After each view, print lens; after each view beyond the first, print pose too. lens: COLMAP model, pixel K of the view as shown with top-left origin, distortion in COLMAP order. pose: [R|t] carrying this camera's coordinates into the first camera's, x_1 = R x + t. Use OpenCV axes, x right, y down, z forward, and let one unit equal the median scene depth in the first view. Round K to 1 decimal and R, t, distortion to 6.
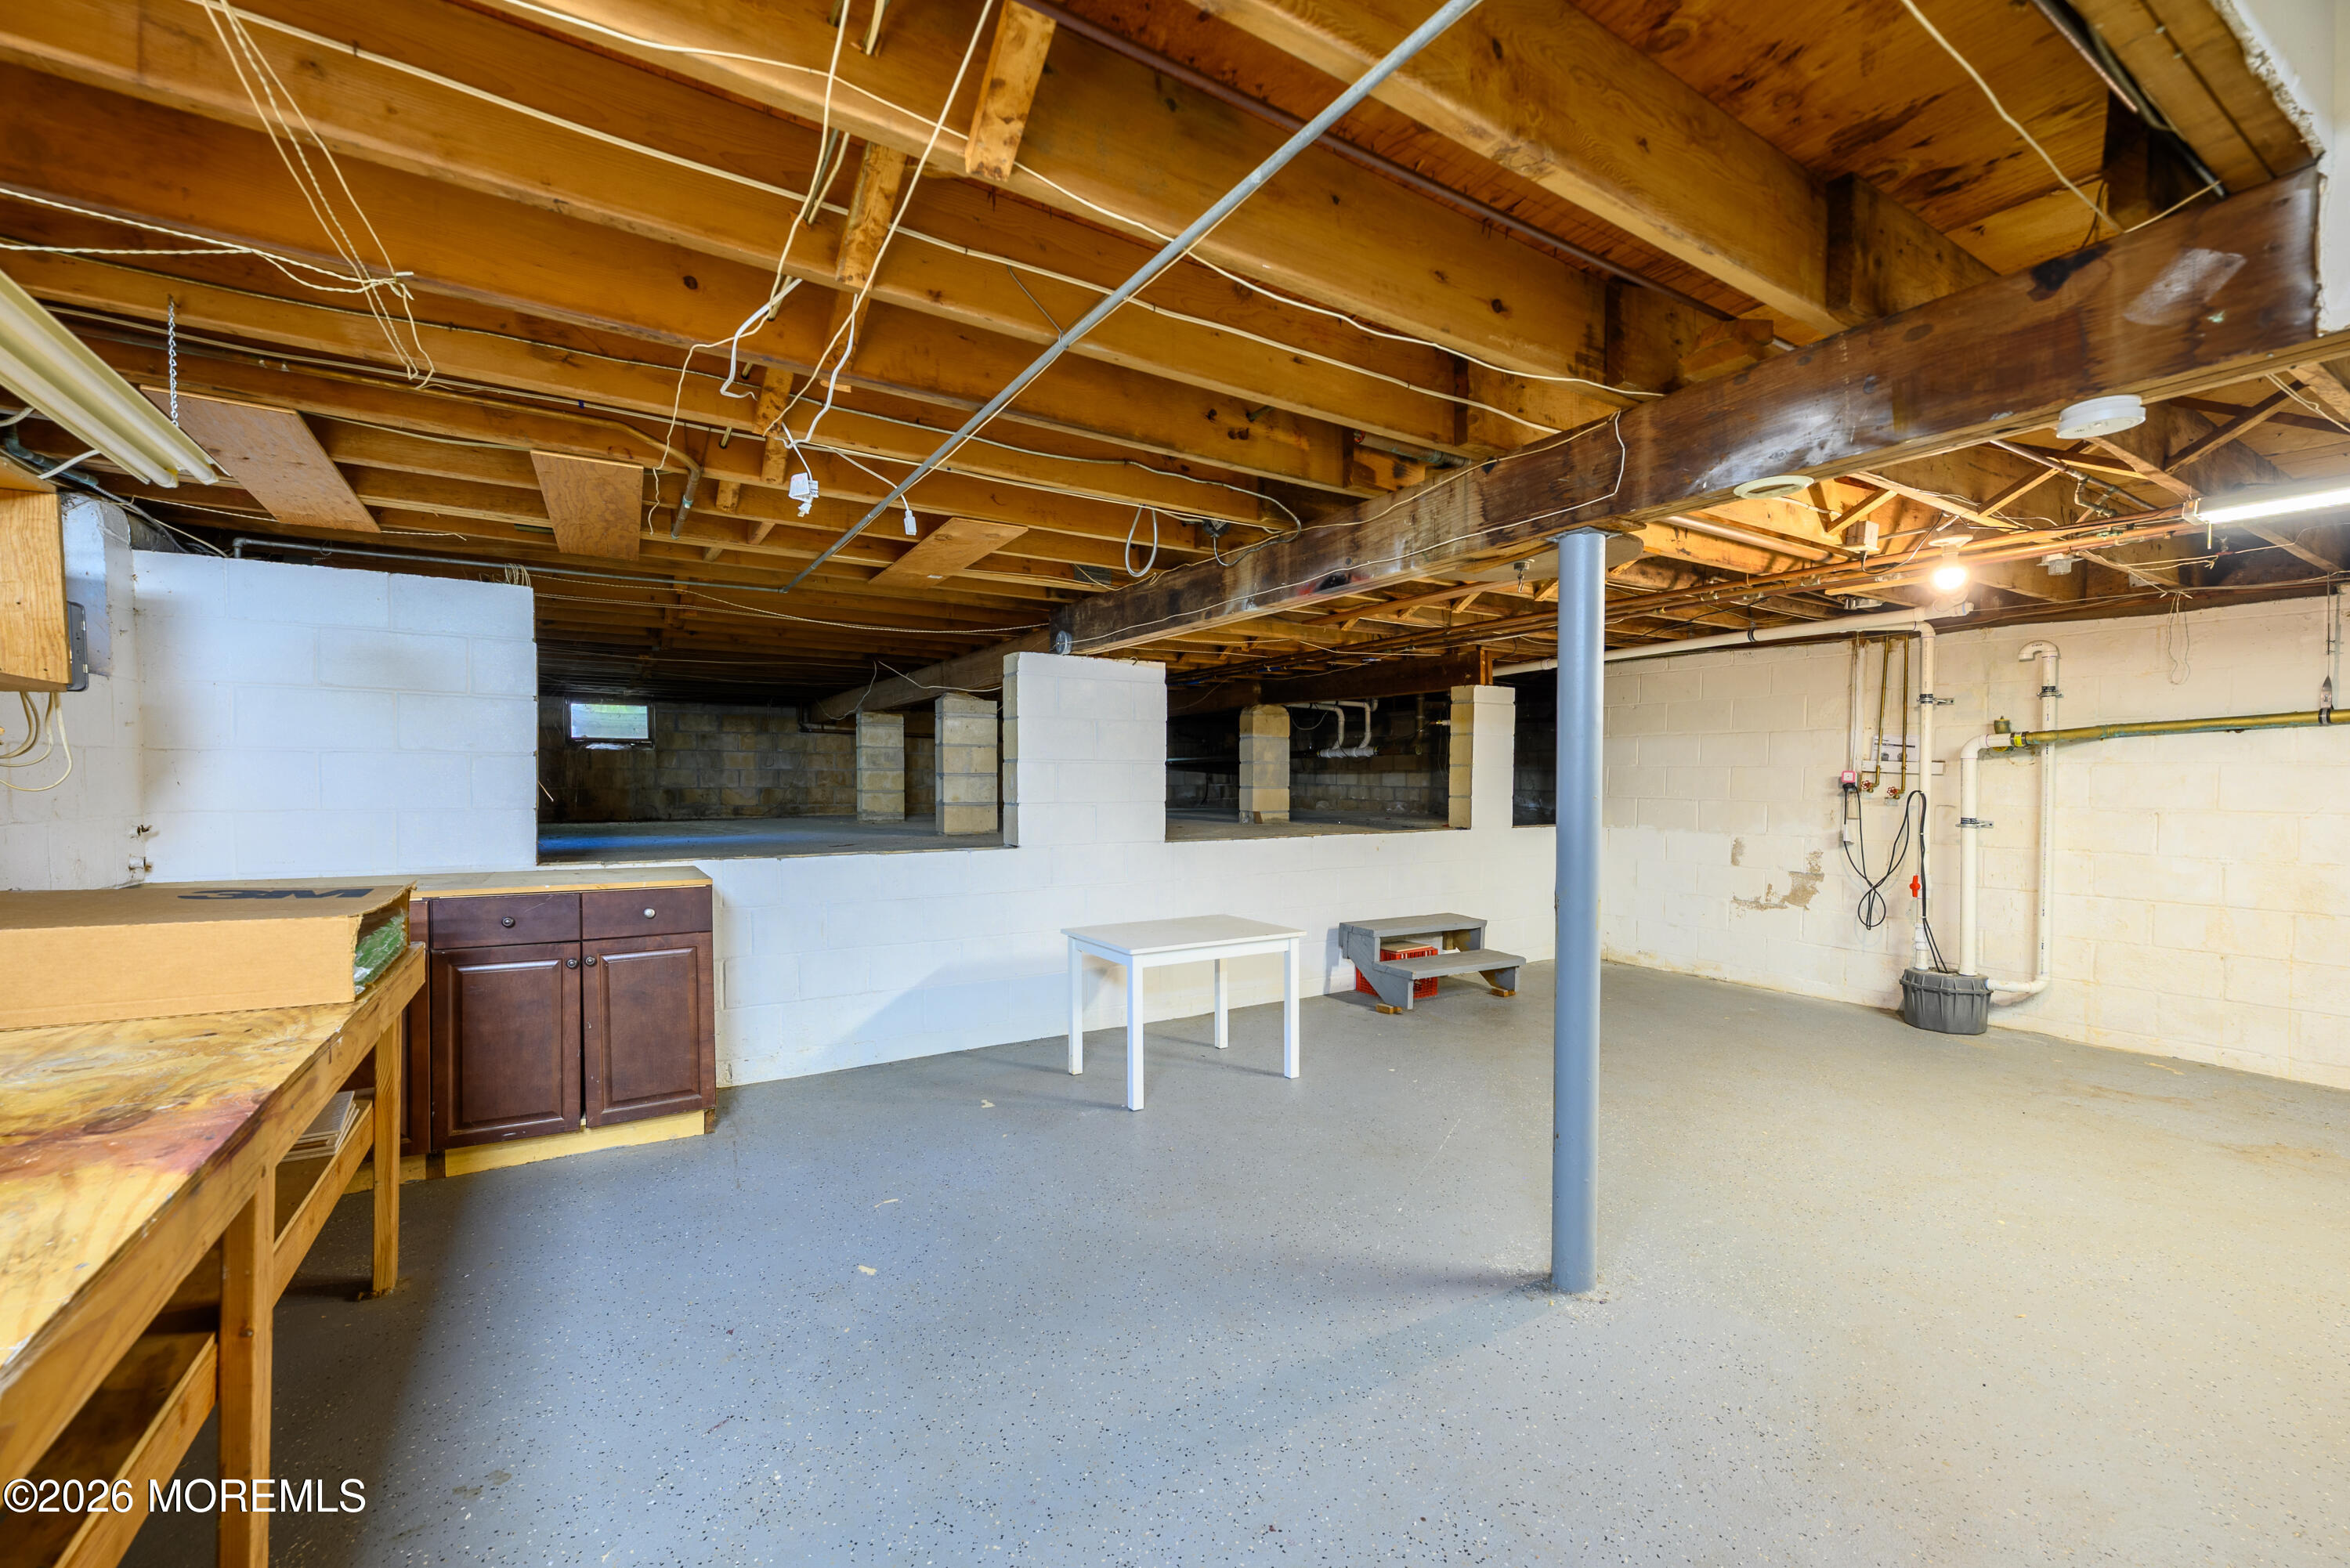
lens RADIAL K [[939.3, 0, 1166.0], [0, 939.3, 785.8], [0, 0, 1]] dist [-0.001857, 0.000745]
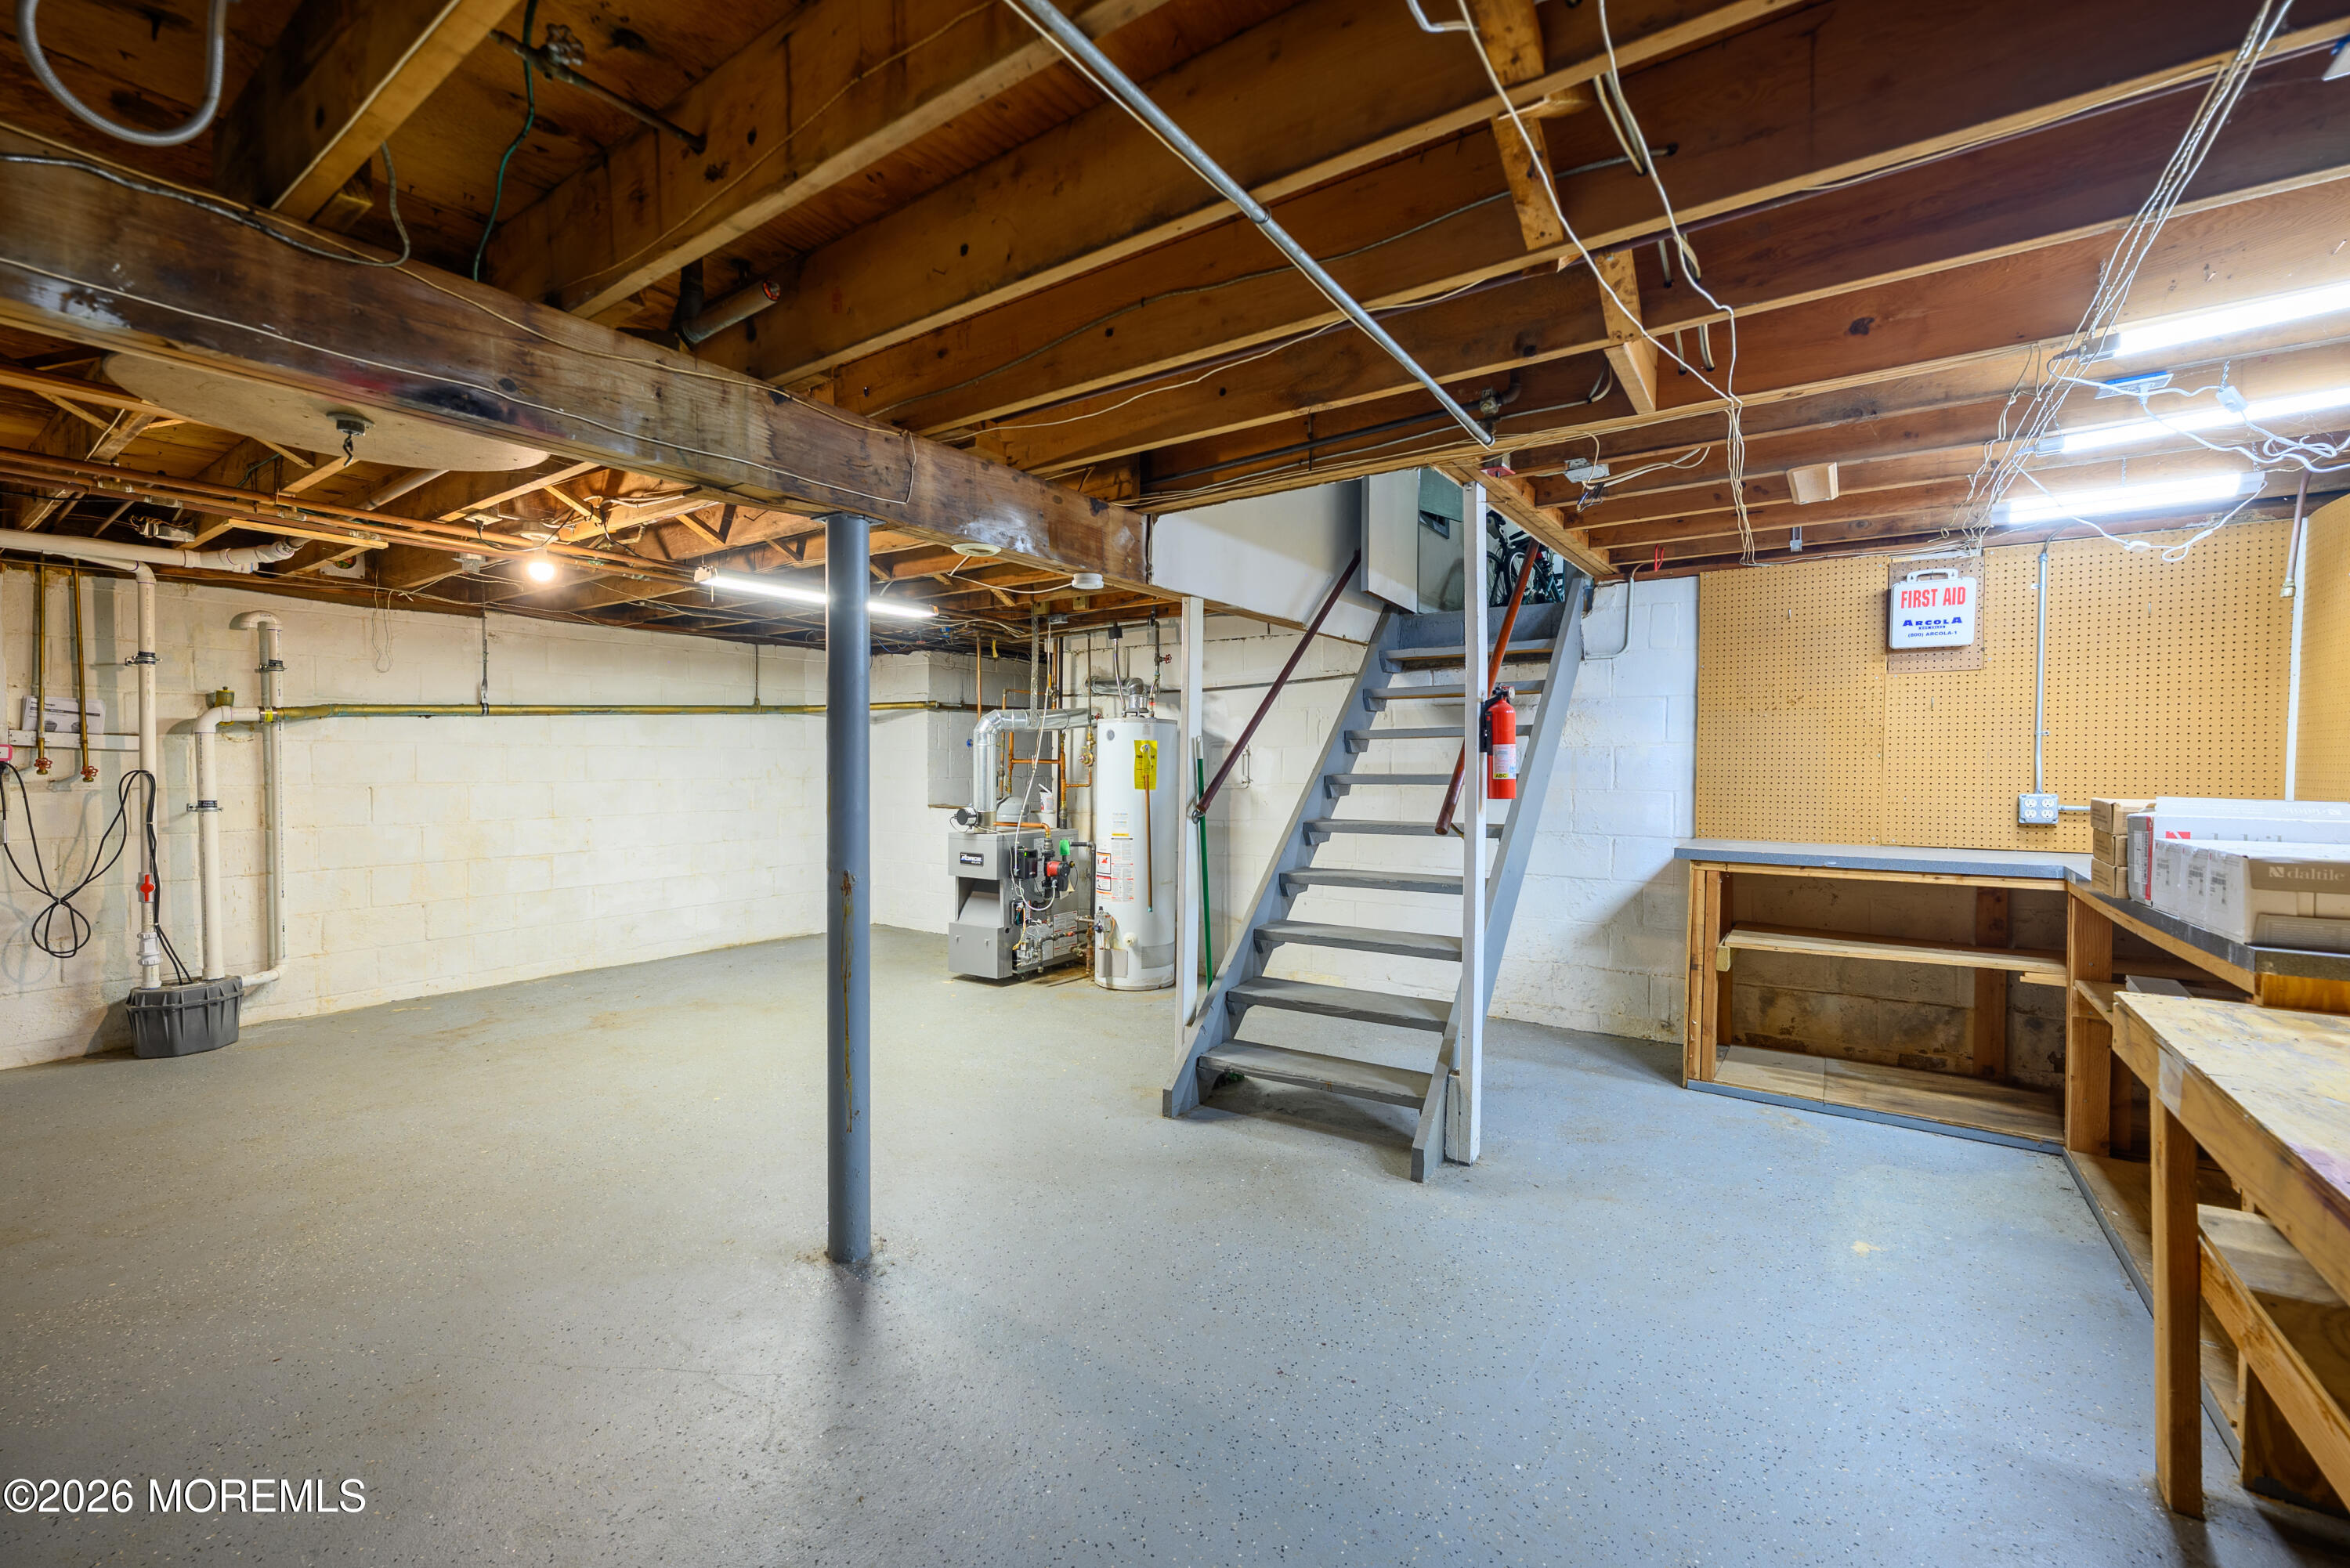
lens RADIAL K [[939.3, 0, 1174.8], [0, 939.3, 782.3], [0, 0, 1]] dist [-0.001857, 0.000745]
pose [[-0.390374, -0.025683, 0.920298, -0.299734], [0.004207, 0.999551, 0.029679, -0.005022], [-0.920647, 0.015457, -0.390091, 0.503905]]
